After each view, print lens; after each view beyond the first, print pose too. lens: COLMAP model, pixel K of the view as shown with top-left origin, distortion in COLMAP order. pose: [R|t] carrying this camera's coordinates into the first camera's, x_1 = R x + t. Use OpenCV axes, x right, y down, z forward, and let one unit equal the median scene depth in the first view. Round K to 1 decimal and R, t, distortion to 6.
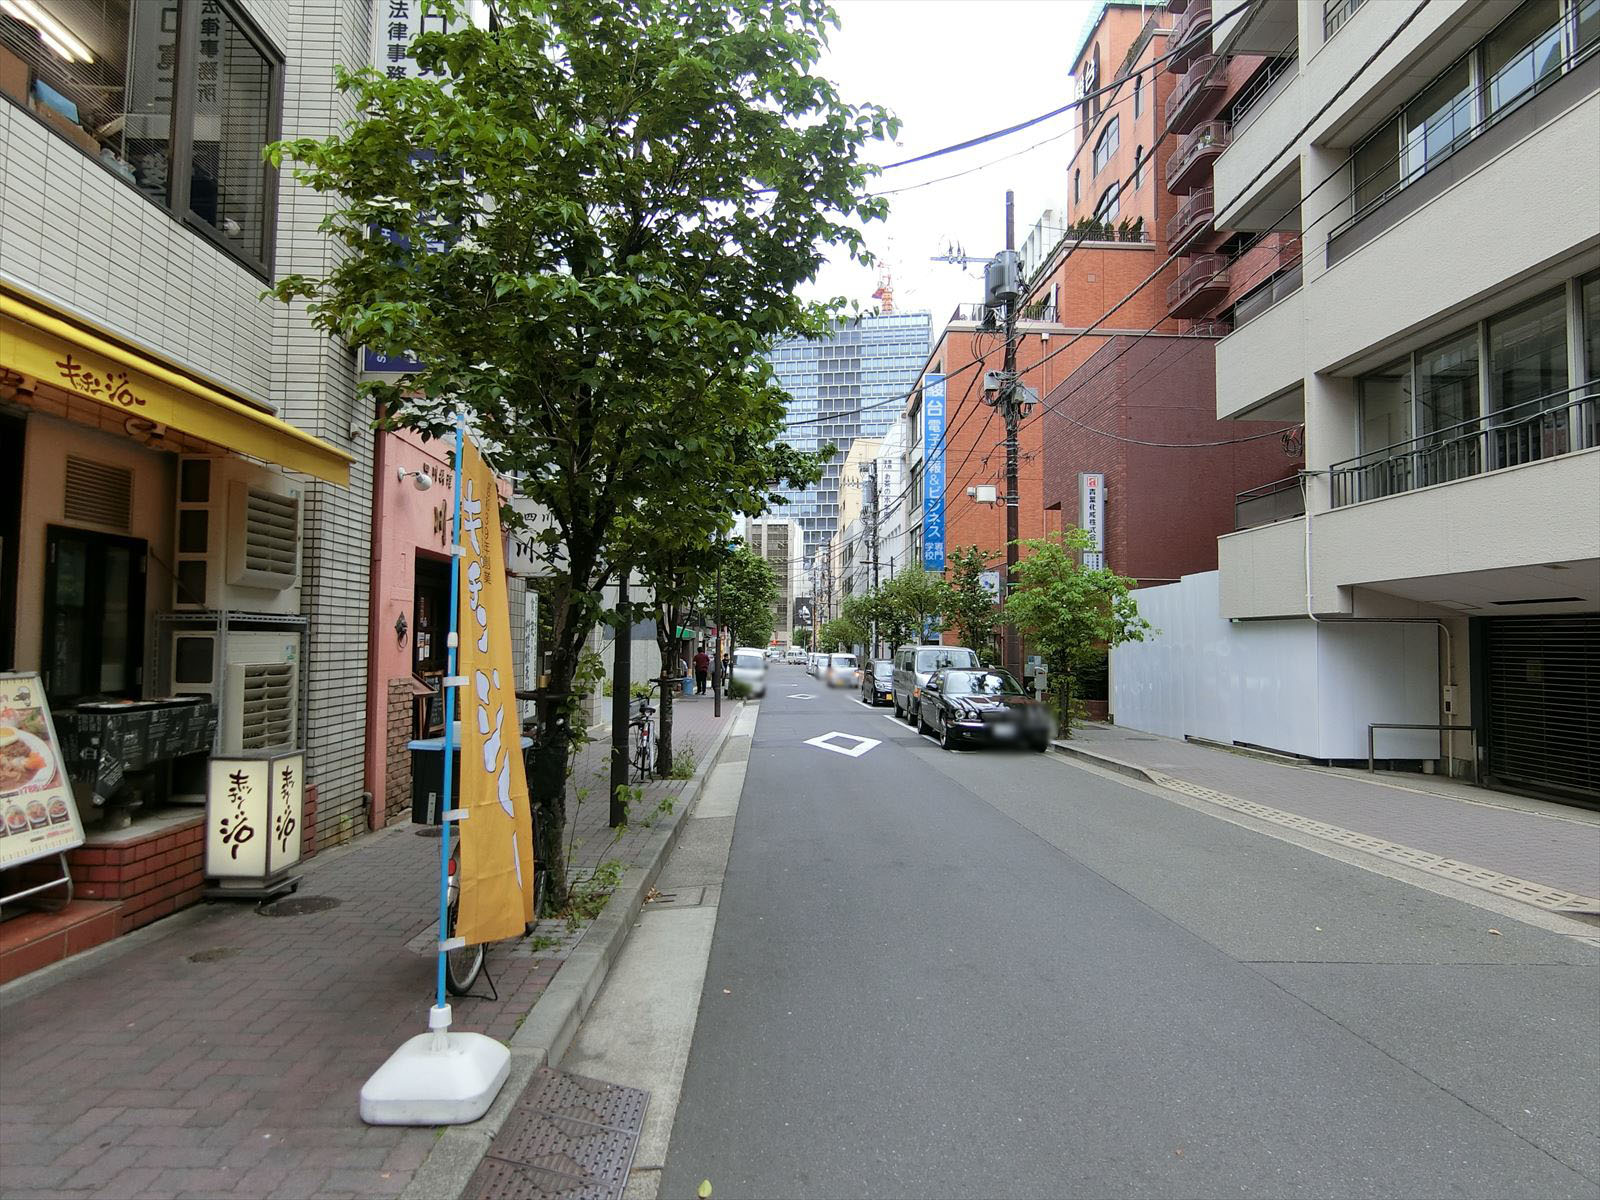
lens RADIAL K [[884.8, 0, 801.9], [0, 884.8, 607.6], [0, 0, 1]] dist [-0.022588, -0.002406]
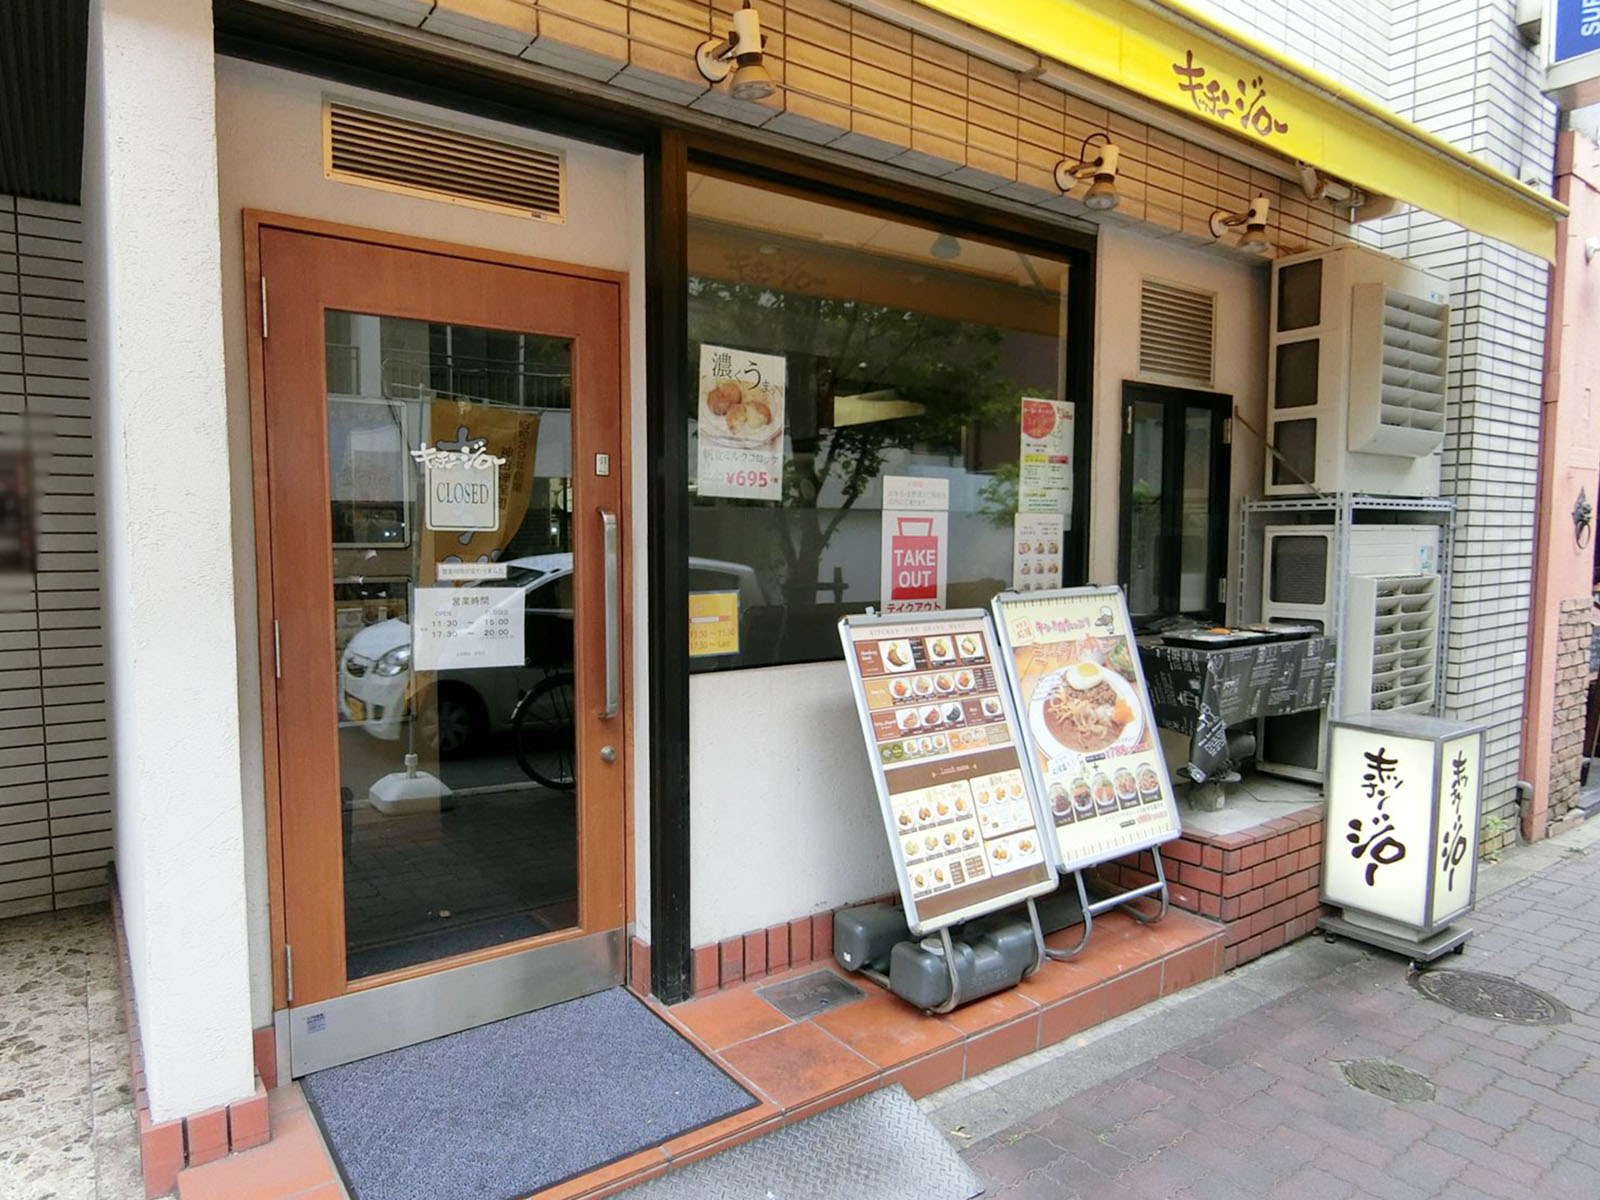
lens RADIAL K [[994.8, 0, 797.1], [0, 994.8, 603.8], [0, 0, 1]] dist [-0.001931, -0.000664]
pose [[0.569444, 0.048436, -0.820602, -0.305032], [0.038930, 0.995554, 0.085777, 0.006686], [0.821108, -0.080791, 0.565027, 0.268752]]
